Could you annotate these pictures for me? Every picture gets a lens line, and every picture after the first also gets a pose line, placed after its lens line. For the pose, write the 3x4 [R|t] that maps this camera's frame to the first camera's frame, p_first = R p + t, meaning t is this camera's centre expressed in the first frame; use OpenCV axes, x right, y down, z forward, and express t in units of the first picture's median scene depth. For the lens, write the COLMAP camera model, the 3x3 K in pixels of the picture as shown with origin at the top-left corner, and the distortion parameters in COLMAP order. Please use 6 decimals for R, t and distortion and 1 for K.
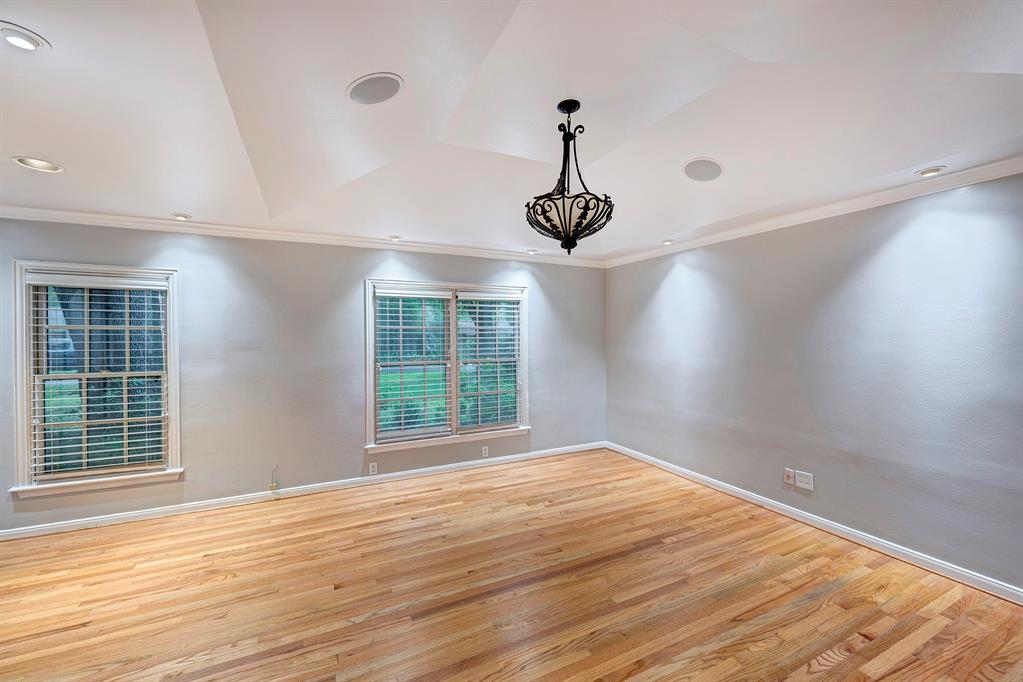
lens RADIAL K [[415.2, 0, 515.0], [0, 415.2, 338.5], [0, 0, 1]] dist [0.000158, -0.000089]
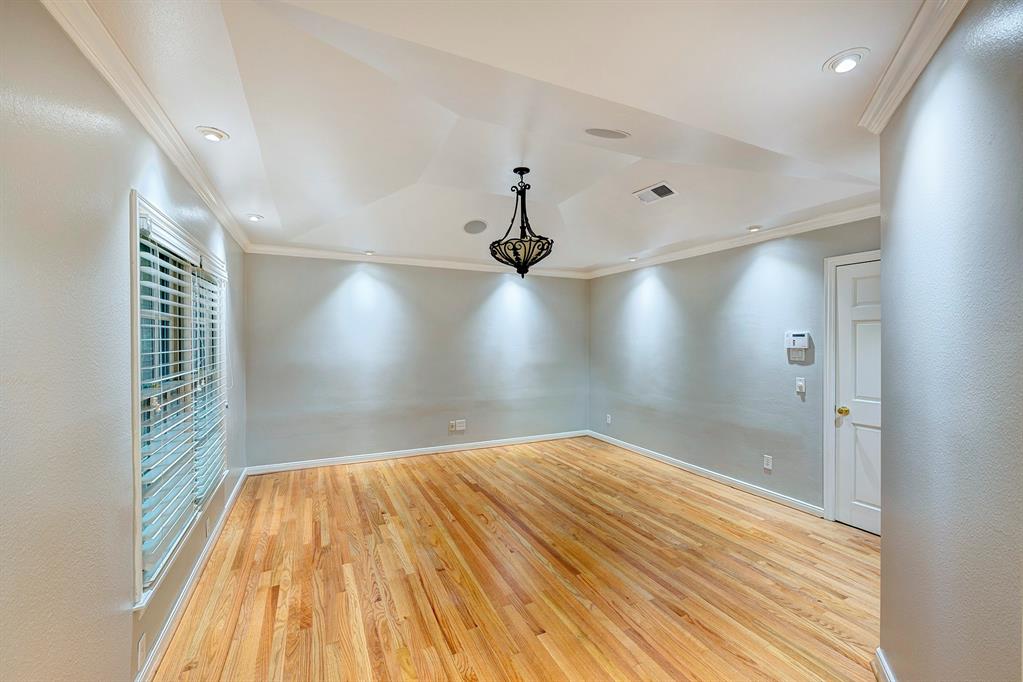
lens RADIAL K [[417.2, 0, 514.8], [0, 417.2, 340.3], [0, 0, 1]] dist [0.001338, 0.000024]
pose [[-0.006266, 0.000126, 0.999980, -0.888117], [0.004758, 0.999989, -0.000096, 0.005458], [-0.999969, 0.004758, -0.006267, 0.734643]]
